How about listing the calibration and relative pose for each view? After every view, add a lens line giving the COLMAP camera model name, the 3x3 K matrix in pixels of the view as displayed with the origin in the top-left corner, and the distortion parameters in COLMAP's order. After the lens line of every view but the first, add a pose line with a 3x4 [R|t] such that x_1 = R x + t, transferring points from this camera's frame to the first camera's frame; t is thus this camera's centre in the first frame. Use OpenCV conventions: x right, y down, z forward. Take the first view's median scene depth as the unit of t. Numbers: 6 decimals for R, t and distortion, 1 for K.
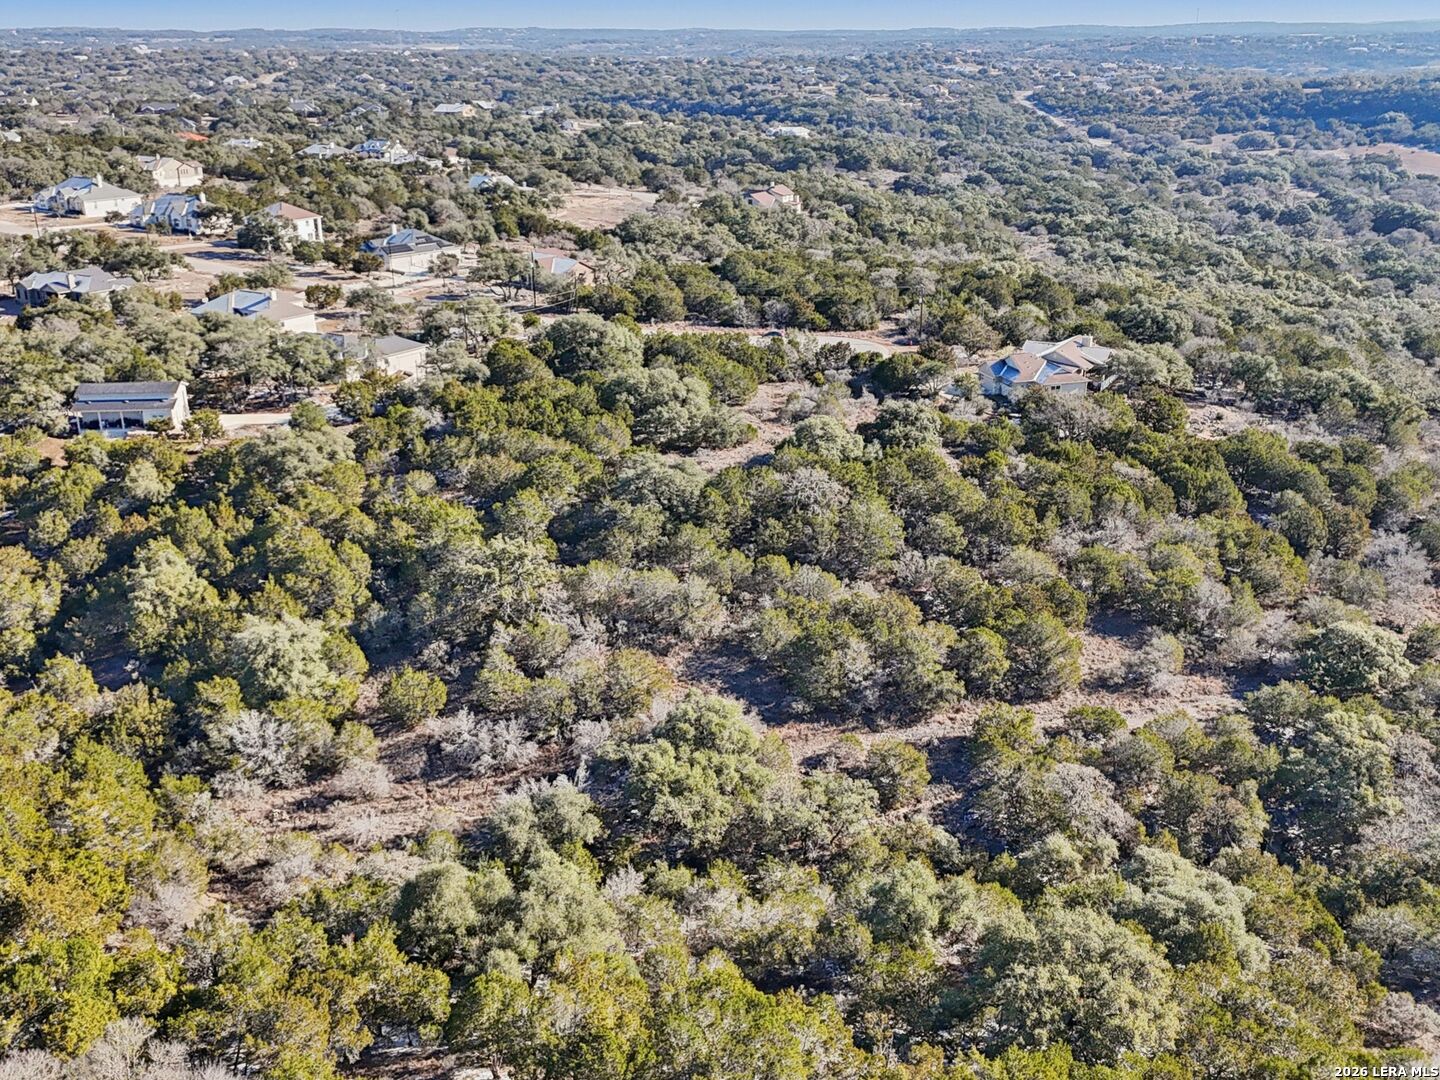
lens RADIAL K [[1476.0, 0, 714.0], [0, 1476.0, 539.7], [0, 0, 1]] dist [0.154329, -0.320068]
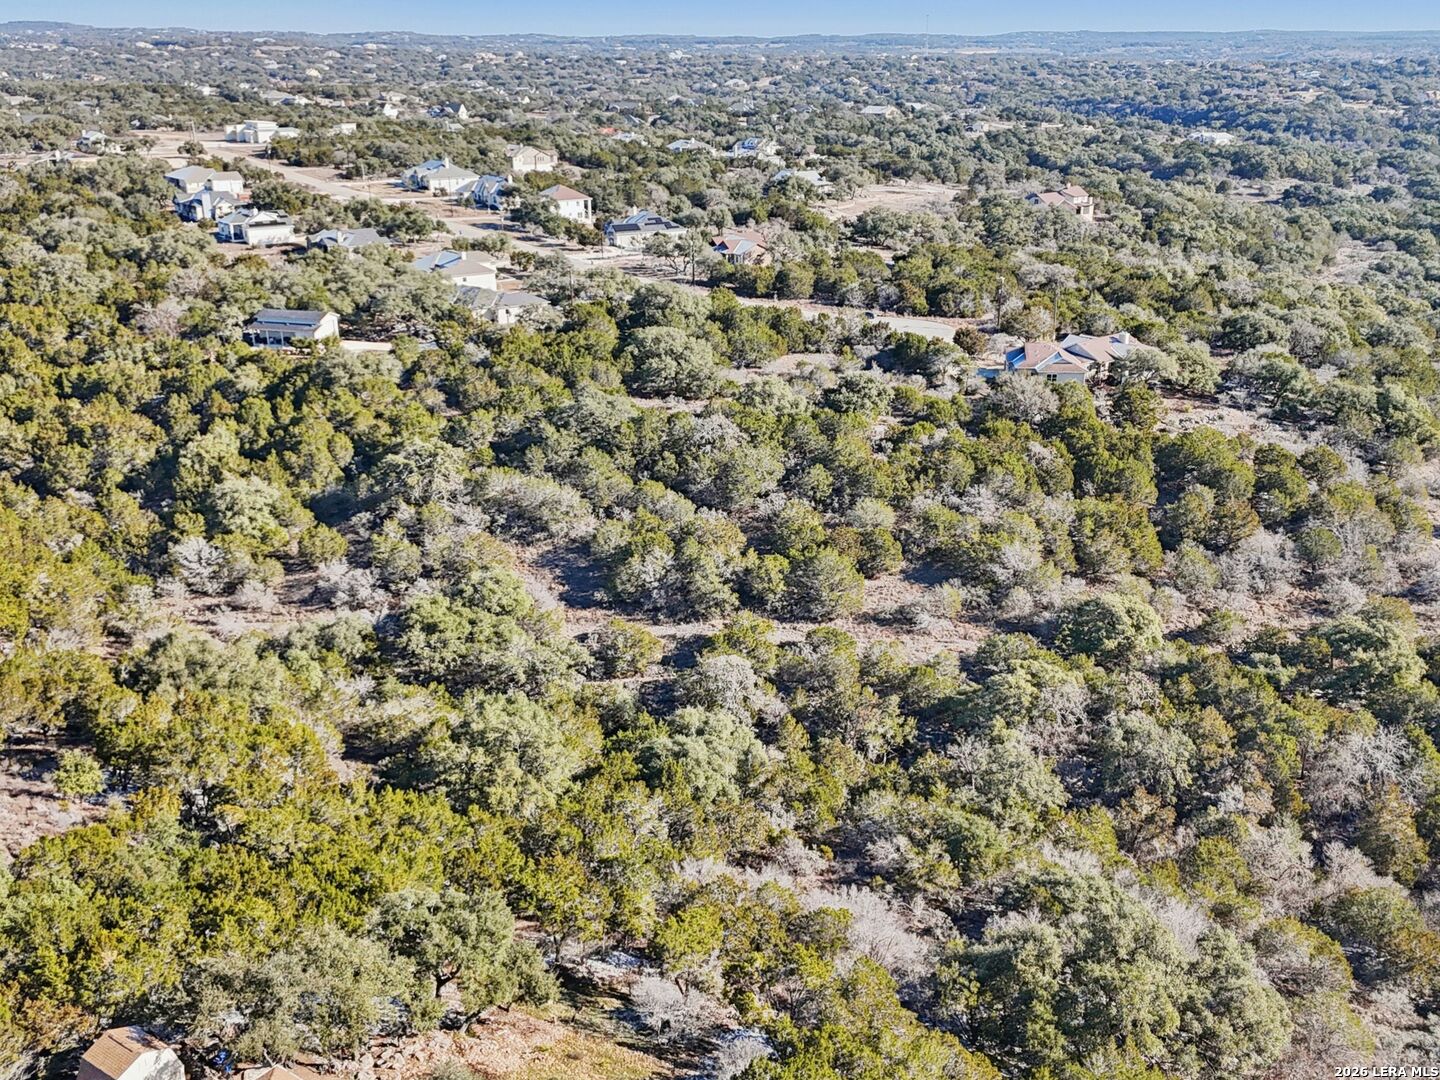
lens RADIAL K [[1476.0, 0, 714.0], [0, 1476.0, 539.7], [0, 0, 1]] dist [0.154329, -0.320068]
pose [[0.932598, 0.118337, -0.340966, 0.371255], [-0.119116, 0.992704, 0.018729, 0.021992], [0.340694, 0.023148, 0.939889, -0.076093]]
